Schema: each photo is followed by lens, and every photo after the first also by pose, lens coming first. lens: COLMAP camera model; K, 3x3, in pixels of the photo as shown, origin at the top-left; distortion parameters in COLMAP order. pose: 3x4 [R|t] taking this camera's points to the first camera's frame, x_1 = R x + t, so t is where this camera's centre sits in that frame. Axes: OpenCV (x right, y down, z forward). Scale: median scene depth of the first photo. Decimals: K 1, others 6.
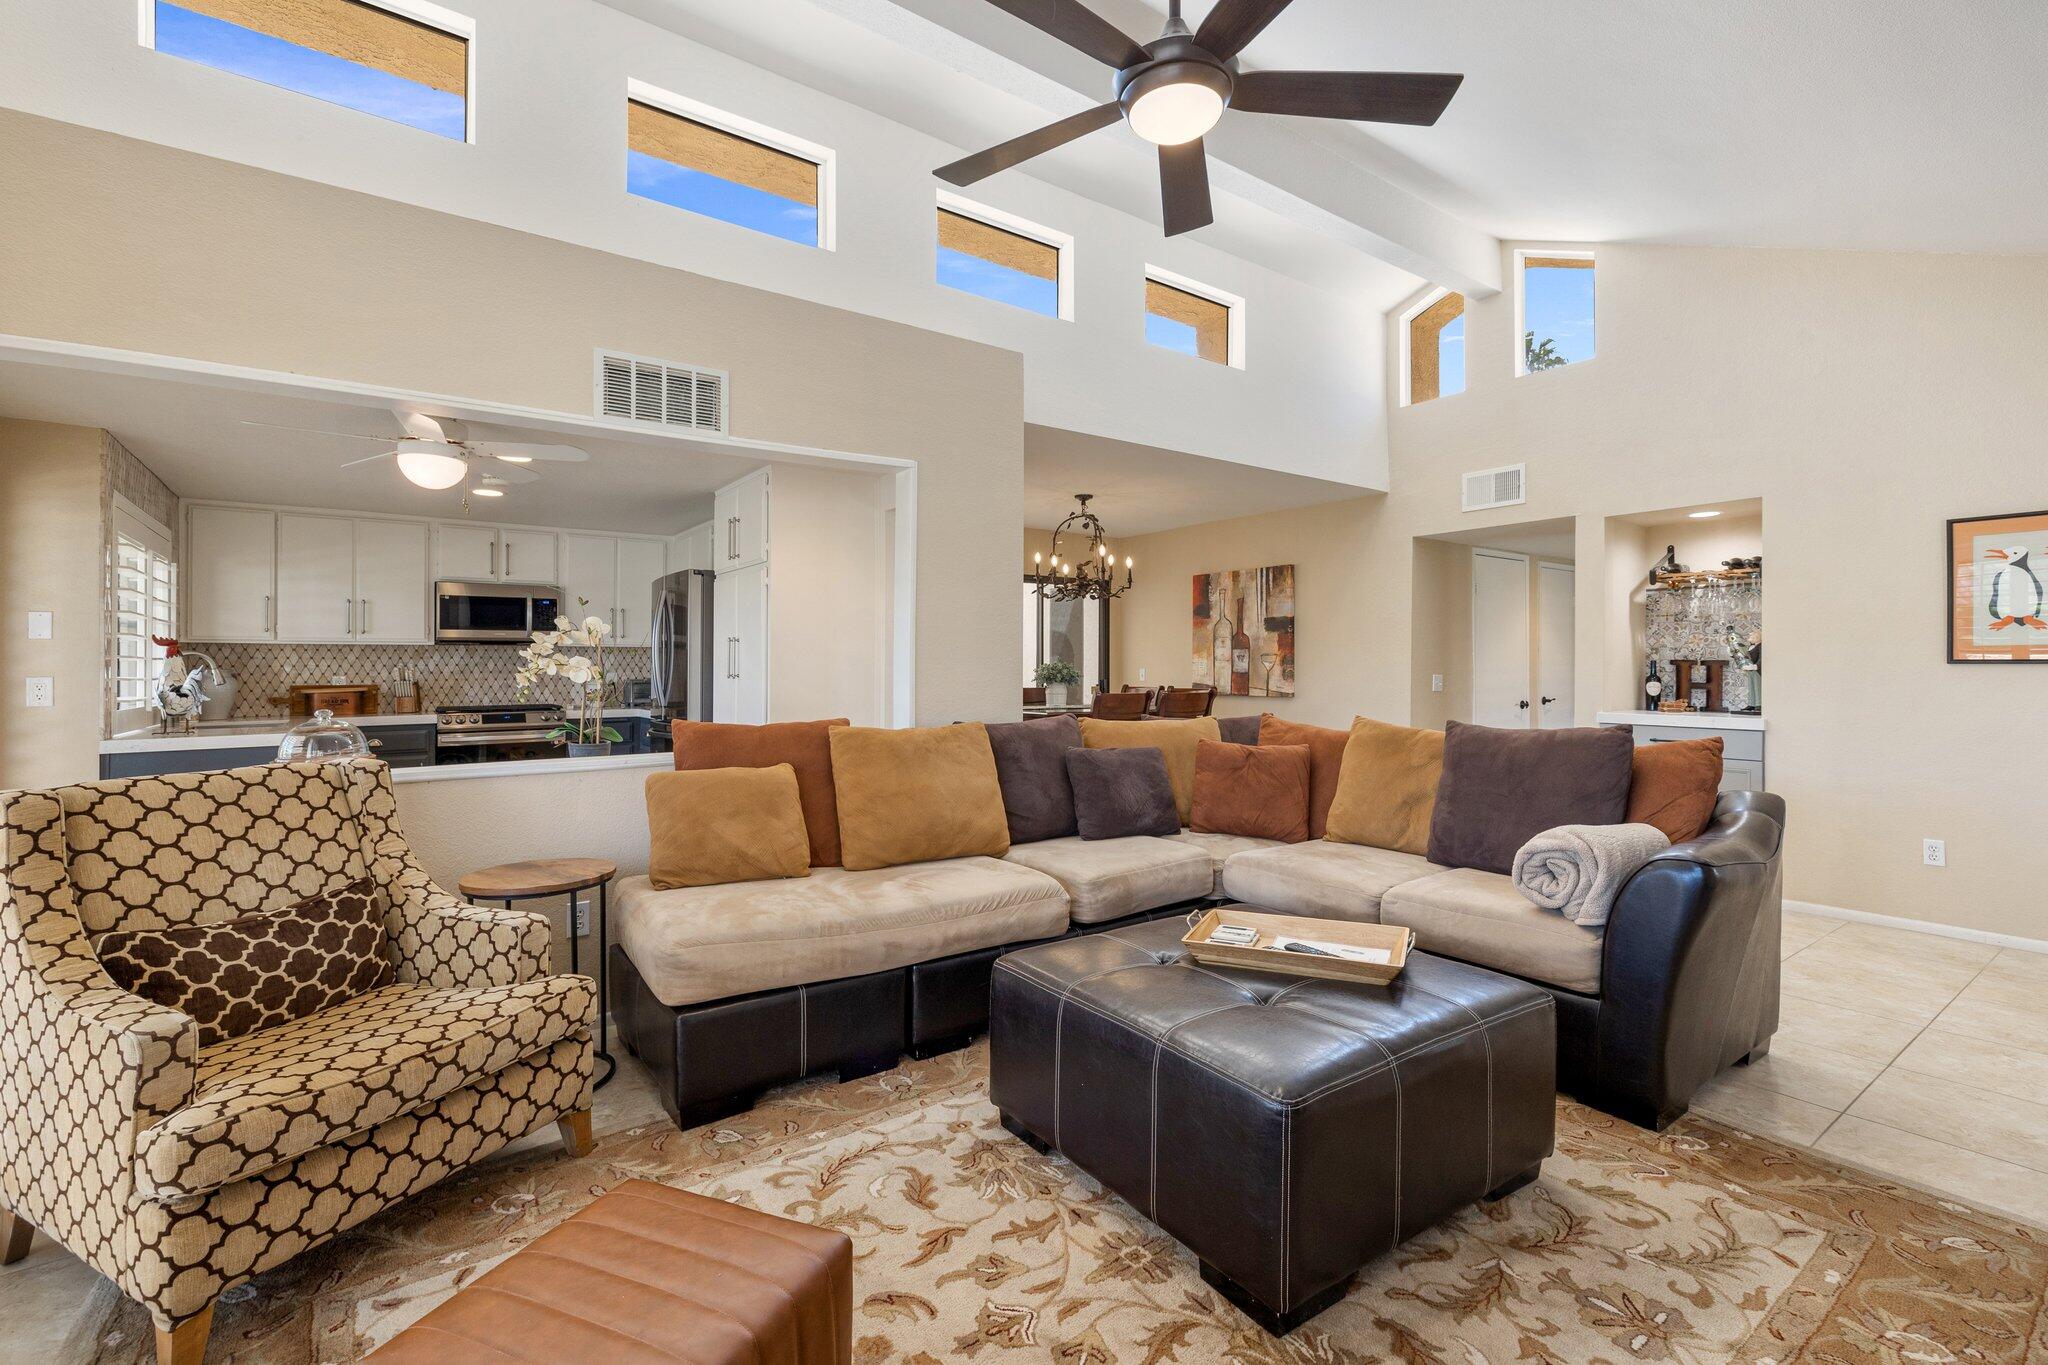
lens RADIAL K [[904.3, 0, 1031.1], [0, 904.3, 669.2], [0, 0, 1]] dist [0.004018, -0.000018]
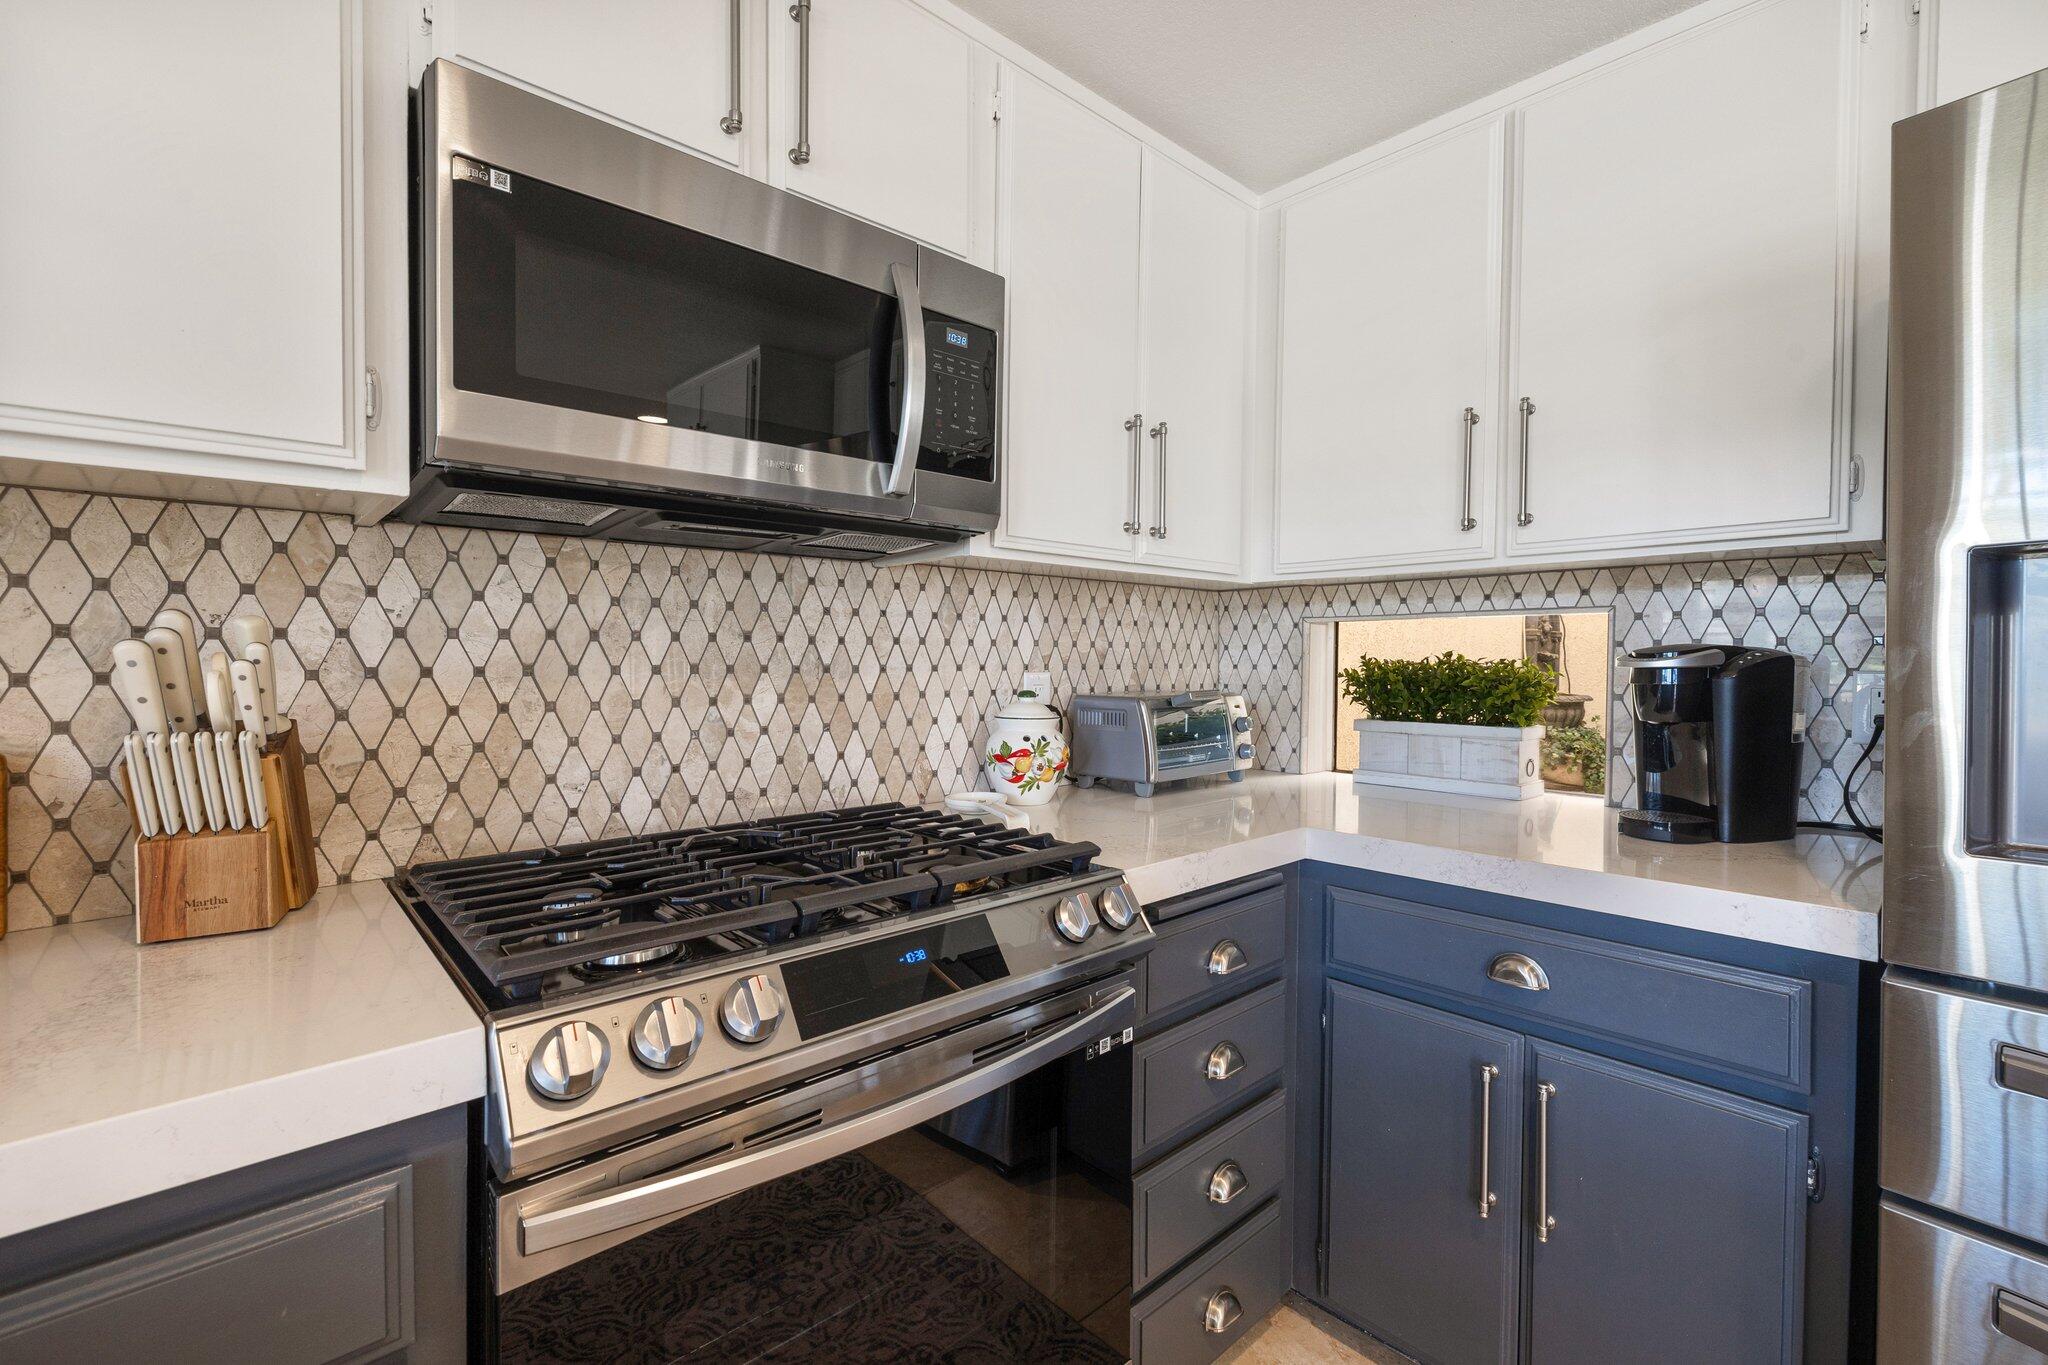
lens RADIAL K [[887.7, 0, 1057.1], [0, 887.7, 673.9], [0, 0, 1]] dist [0.001850, 0.000214]
pose [[0.990448, 0.003719, 0.137839, -0.595605], [-0.005978, 0.999854, 0.015983, 0.000243], [-0.137760, -0.016655, 0.990326, 0.870173]]
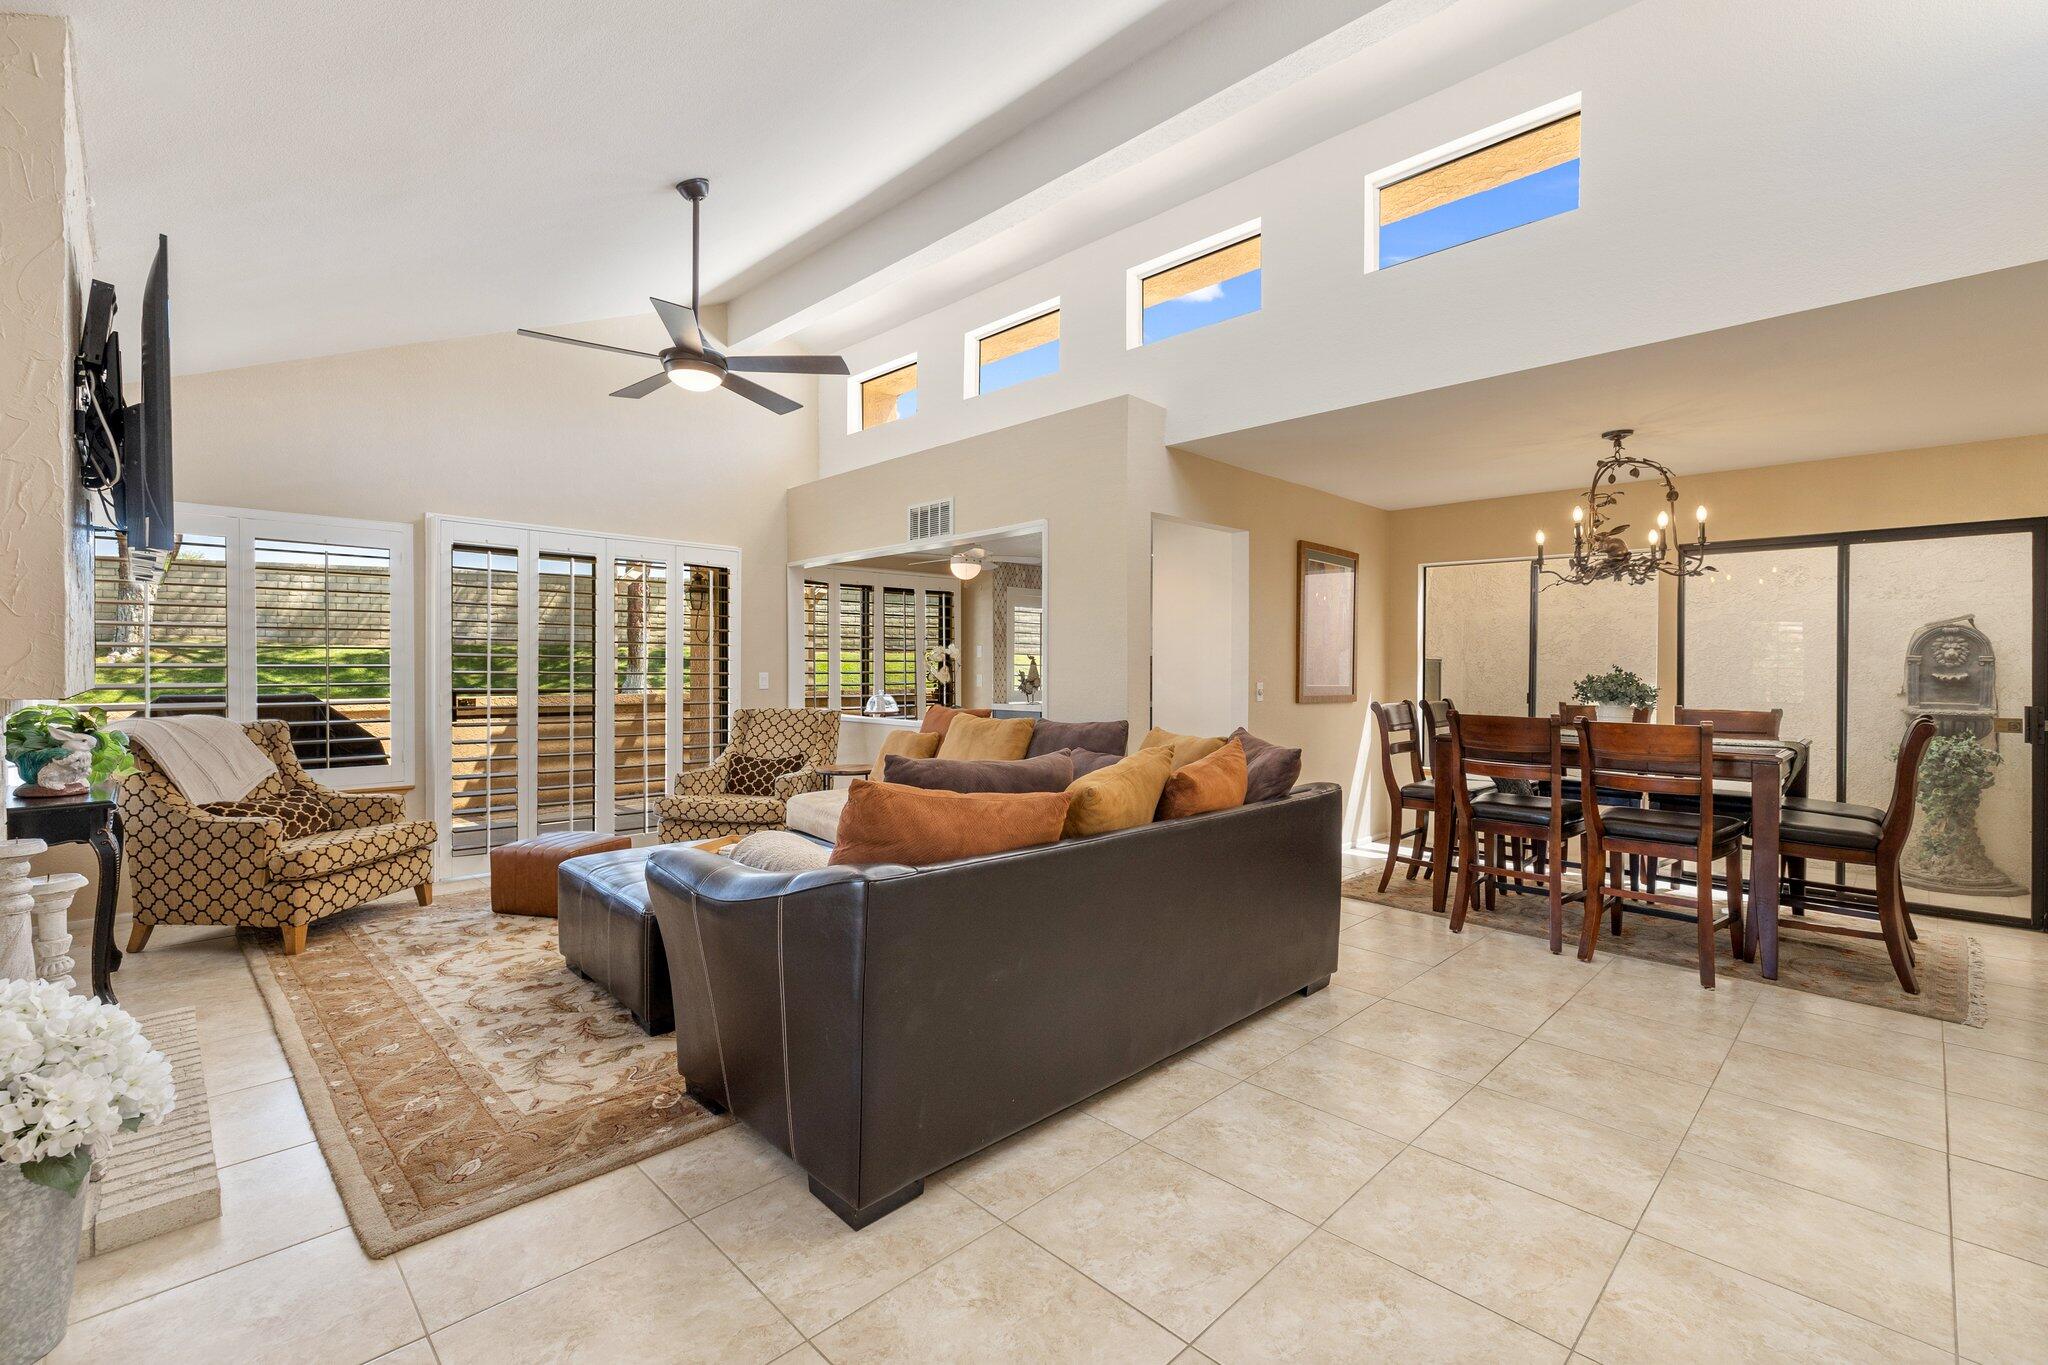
lens RADIAL K [[890.1, 0, 1025.2], [0, 890.1, 675.2], [0, 0, 1]] dist [0.002149, 0.000117]
pose [[0.148511, 0.014161, -0.988809, 0.719879], [-0.008895, 0.999876, 0.012983, -0.011697], [0.988871, 0.006868, 0.148618, 0.486576]]
